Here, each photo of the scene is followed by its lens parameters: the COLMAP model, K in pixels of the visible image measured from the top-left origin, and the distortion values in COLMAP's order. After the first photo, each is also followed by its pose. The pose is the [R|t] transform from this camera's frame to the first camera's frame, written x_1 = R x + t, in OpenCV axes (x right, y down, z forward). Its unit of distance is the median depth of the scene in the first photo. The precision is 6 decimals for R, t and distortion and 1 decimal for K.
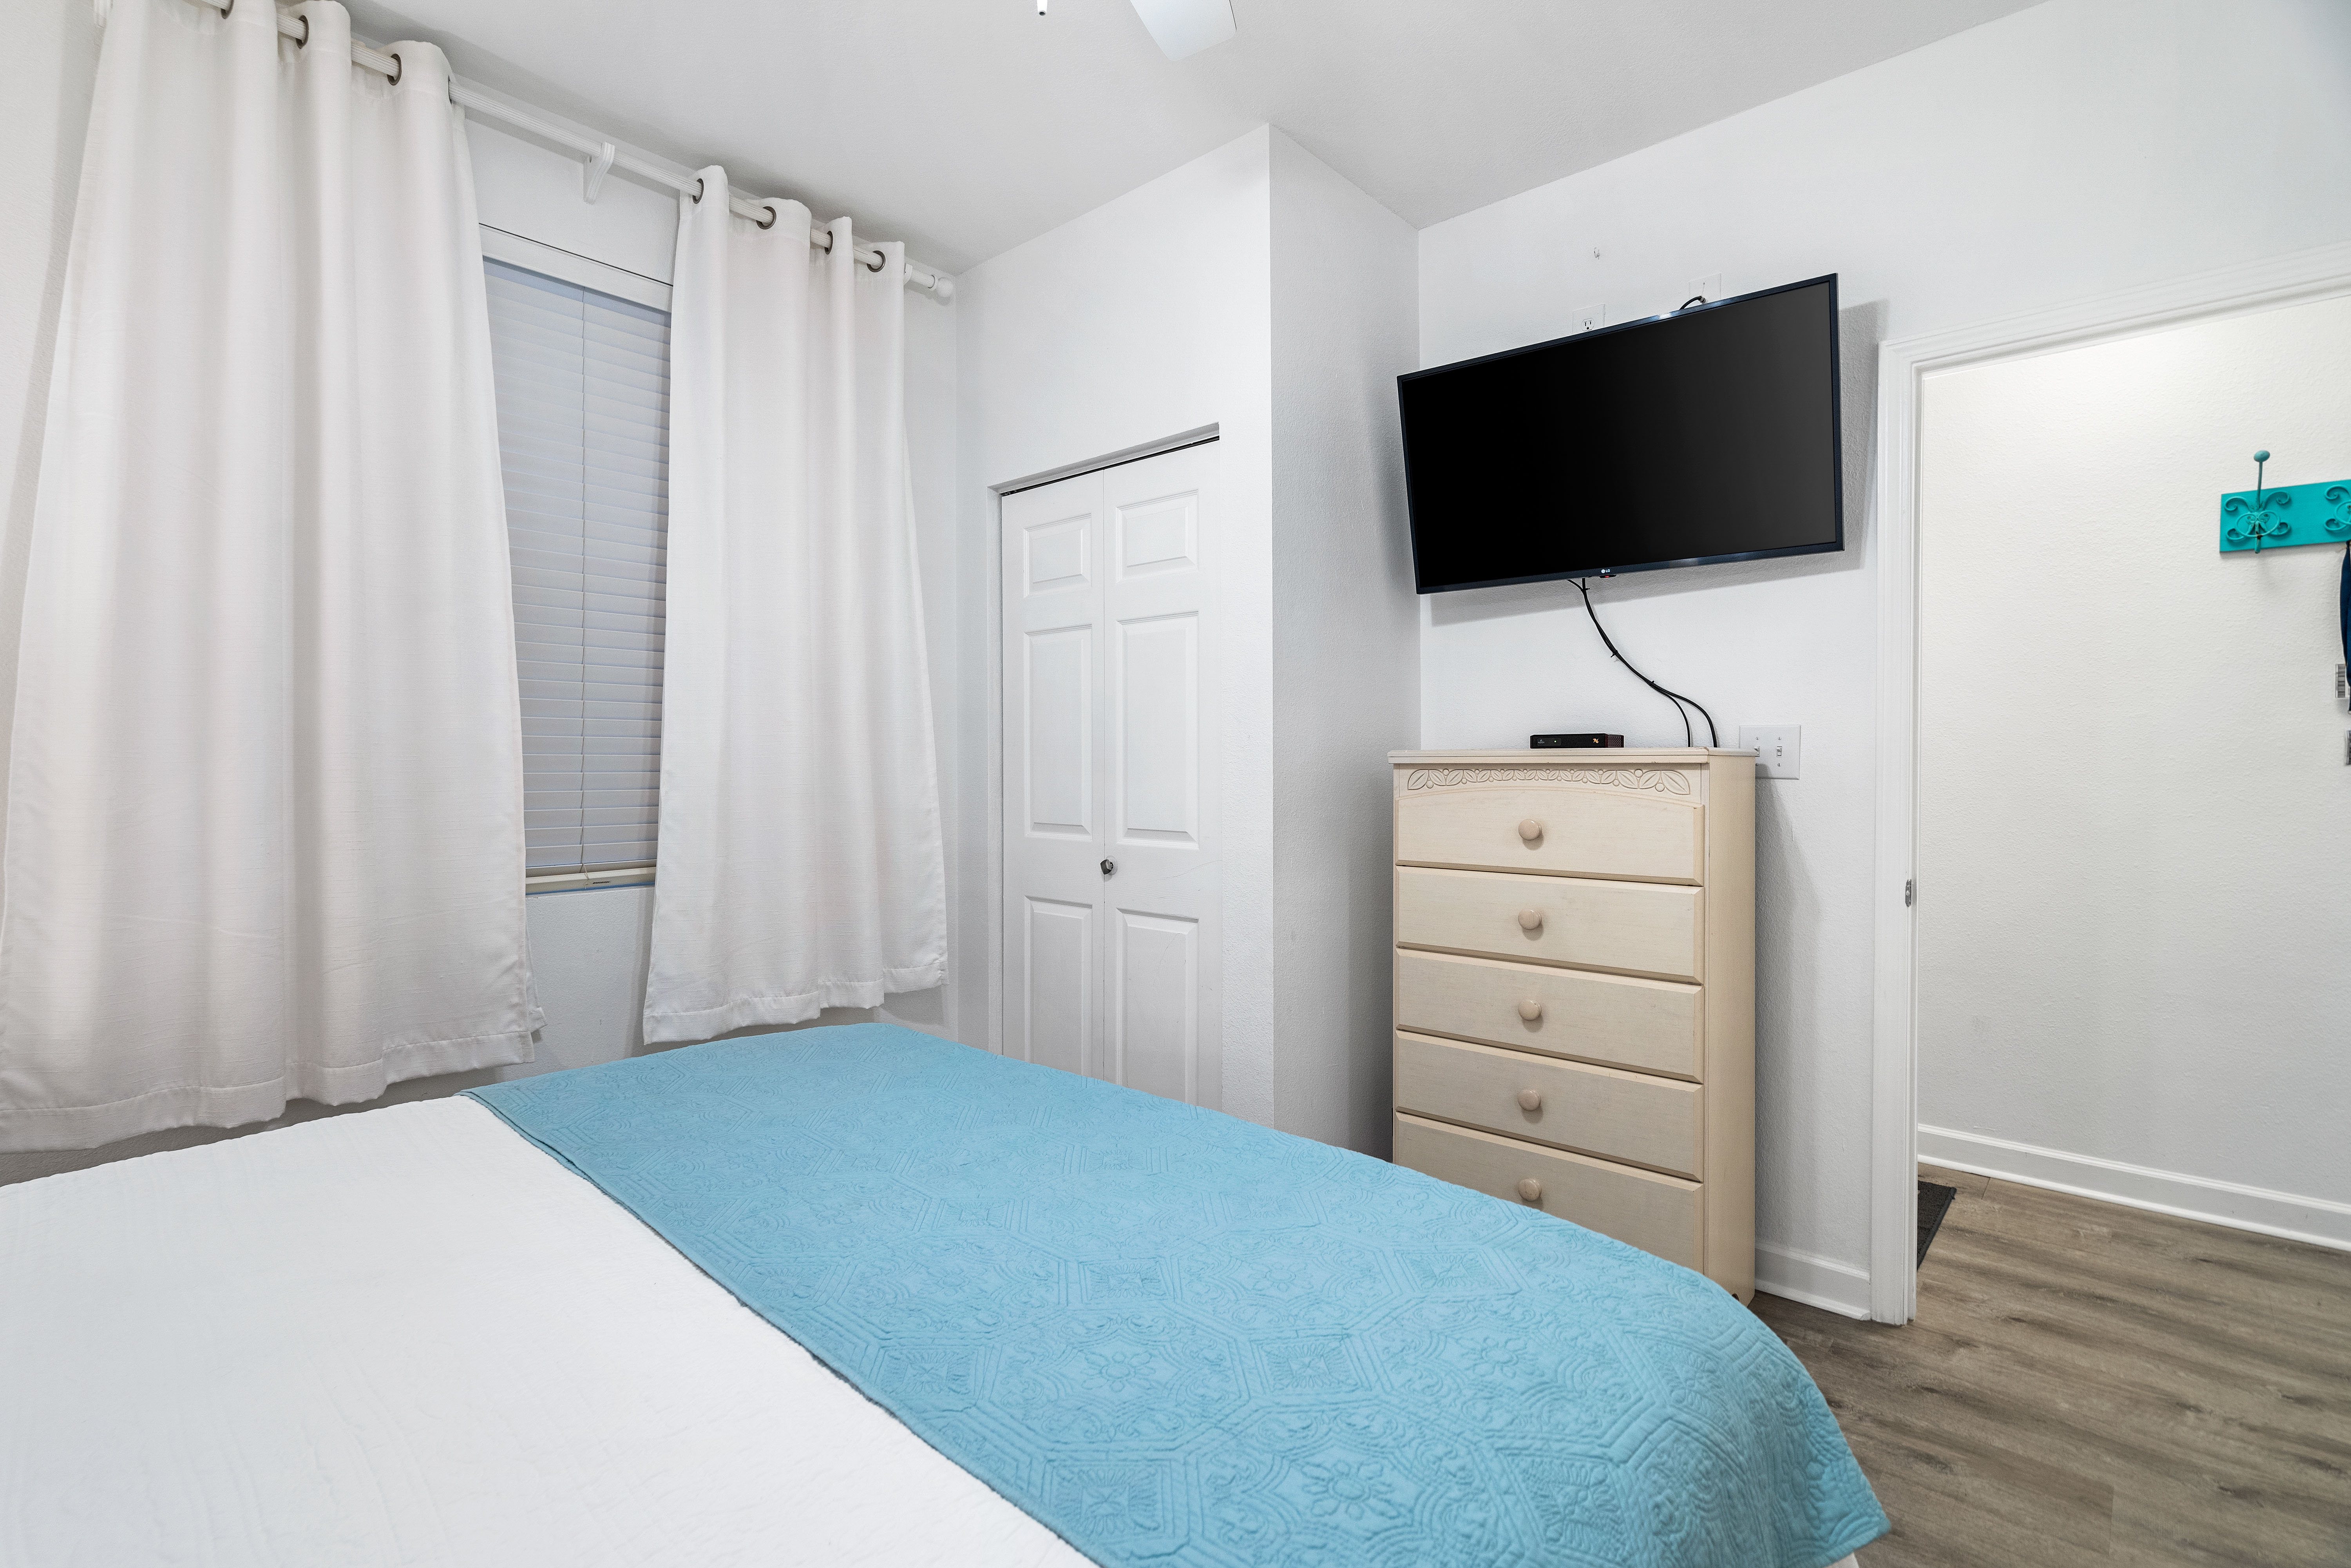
lens RADIAL K [[1087.3, 0, 1166.8], [0, 1087.3, 780.0], [0, 0, 1]] dist [-0.003468, -0.000164]
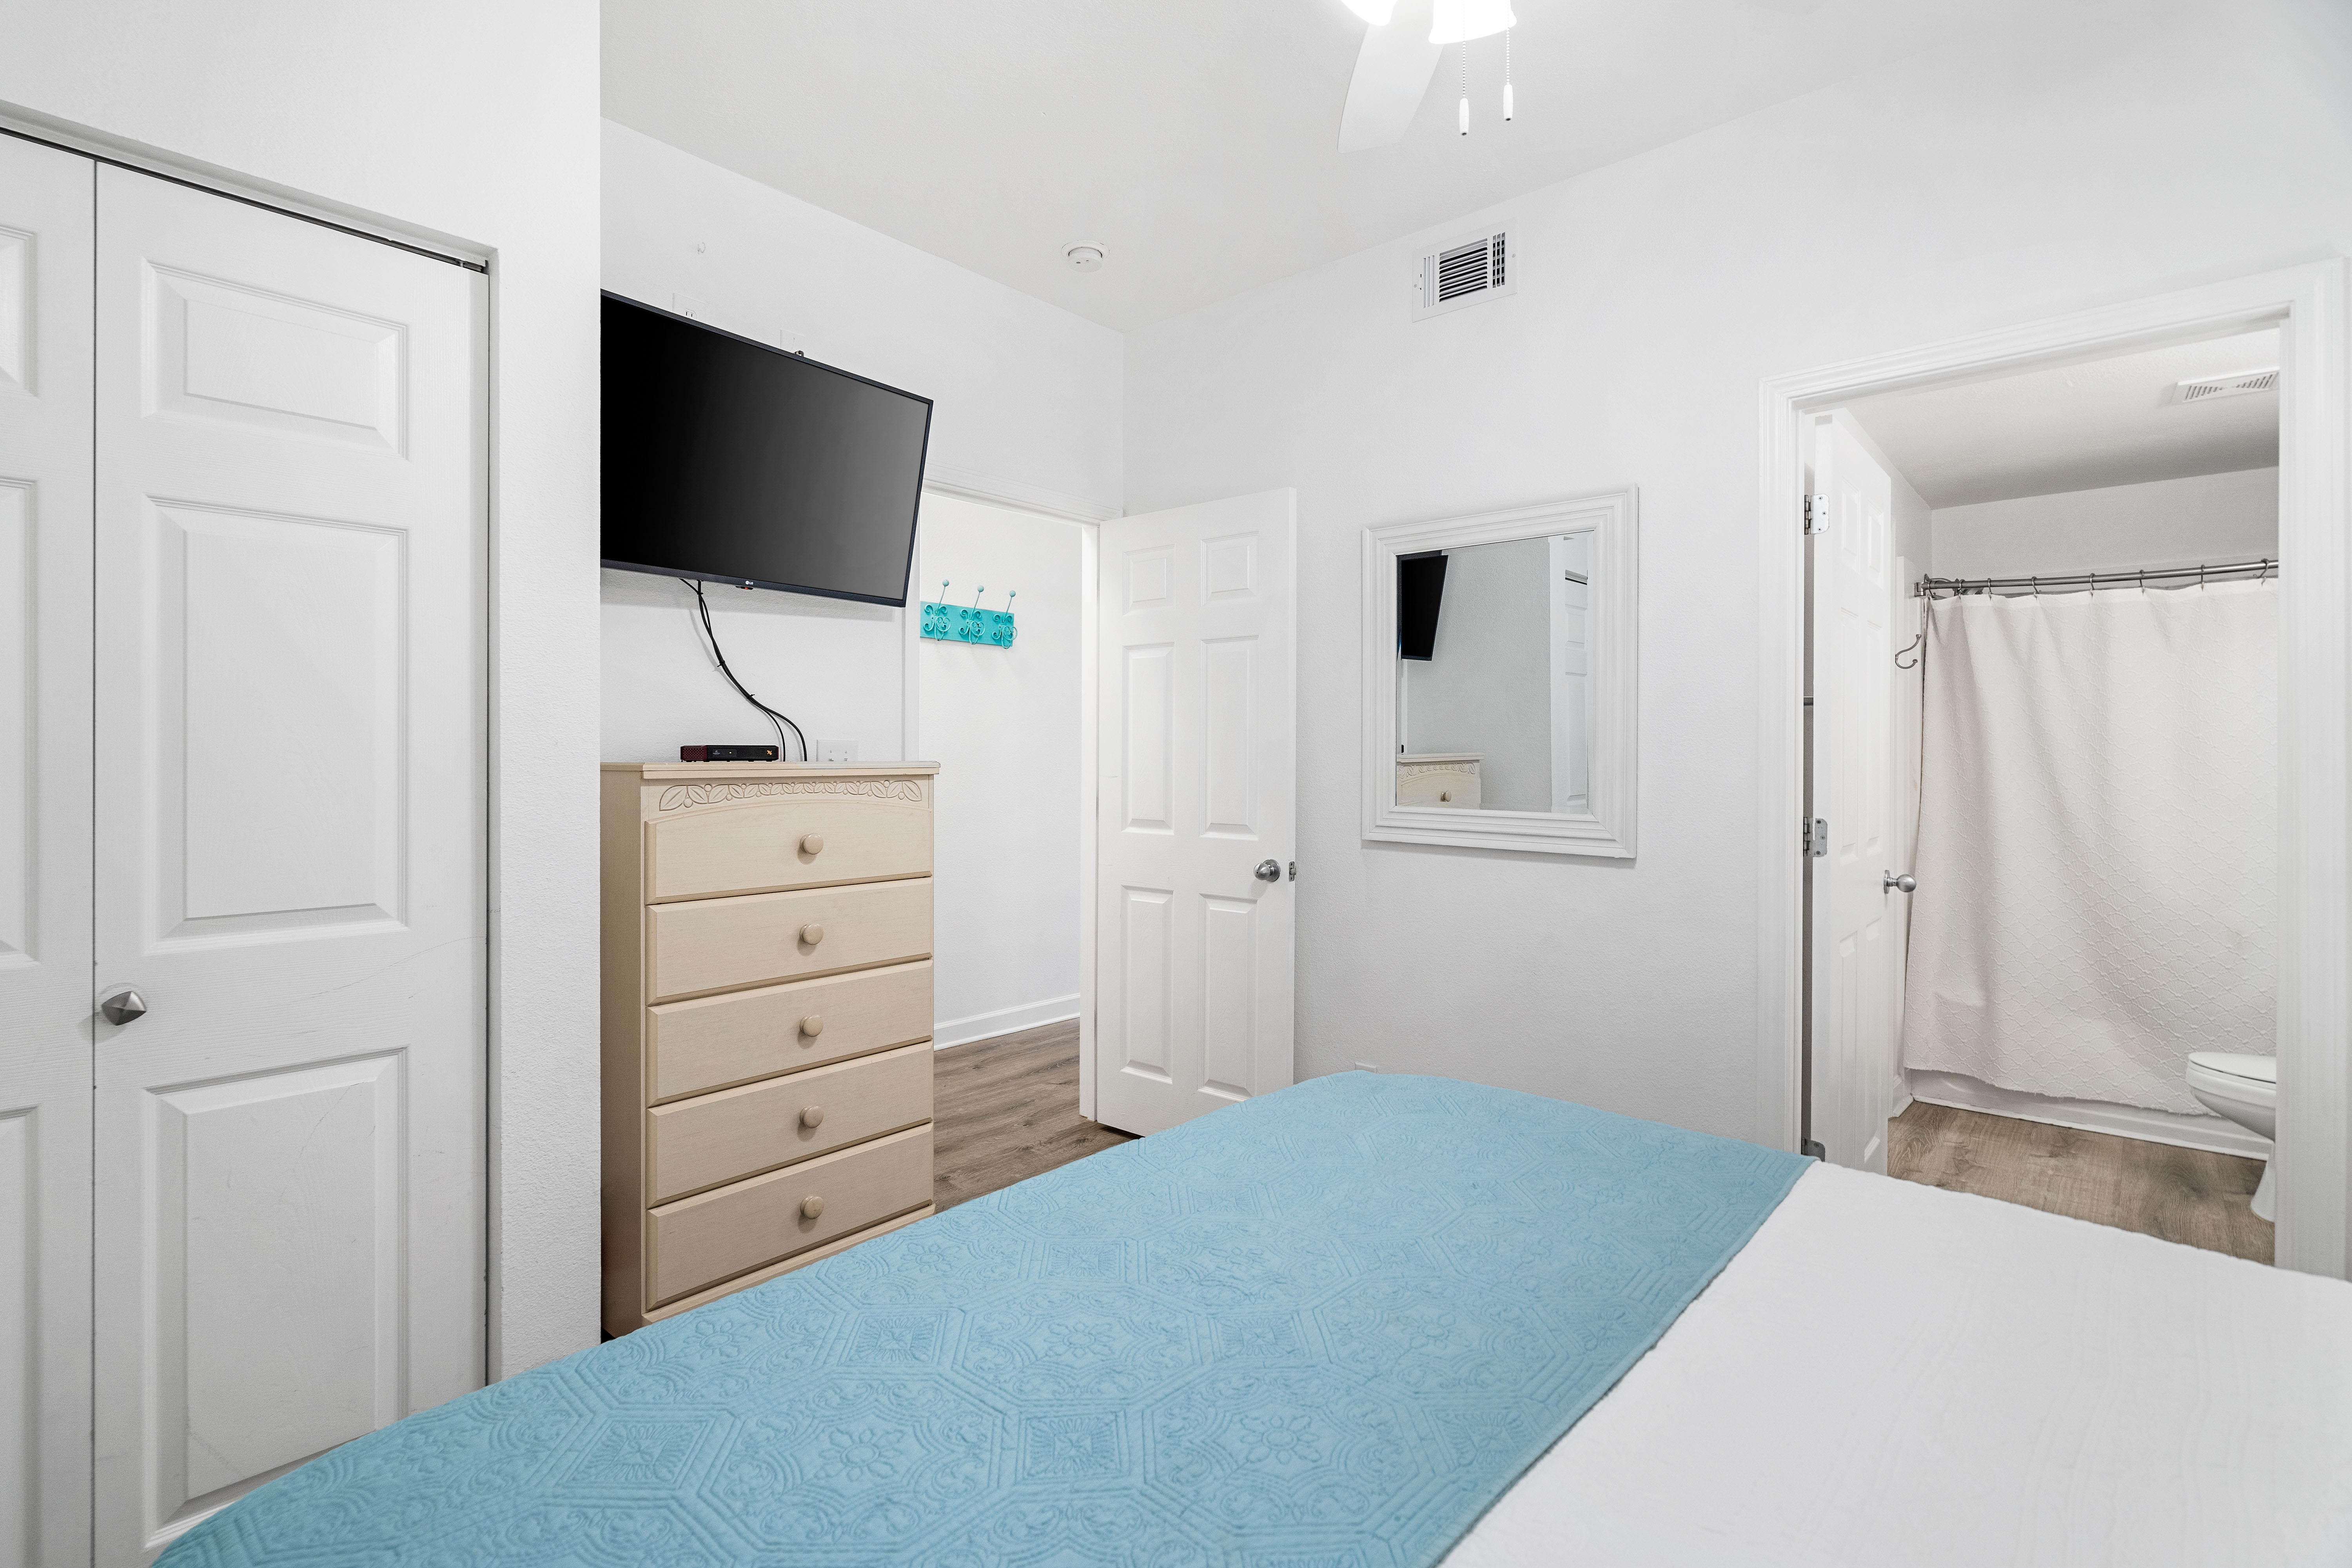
lens RADIAL K [[1087.6, 0, 1167.3], [0, 1087.6, 780.0], [0, 0, 1]] dist [-0.003468, -0.000164]
pose [[-0.007538, -0.020353, 0.999764, -0.605320], [0.015866, 0.999665, 0.020471, -0.024903], [-0.999846, 0.016017, -0.007212, 0.626763]]
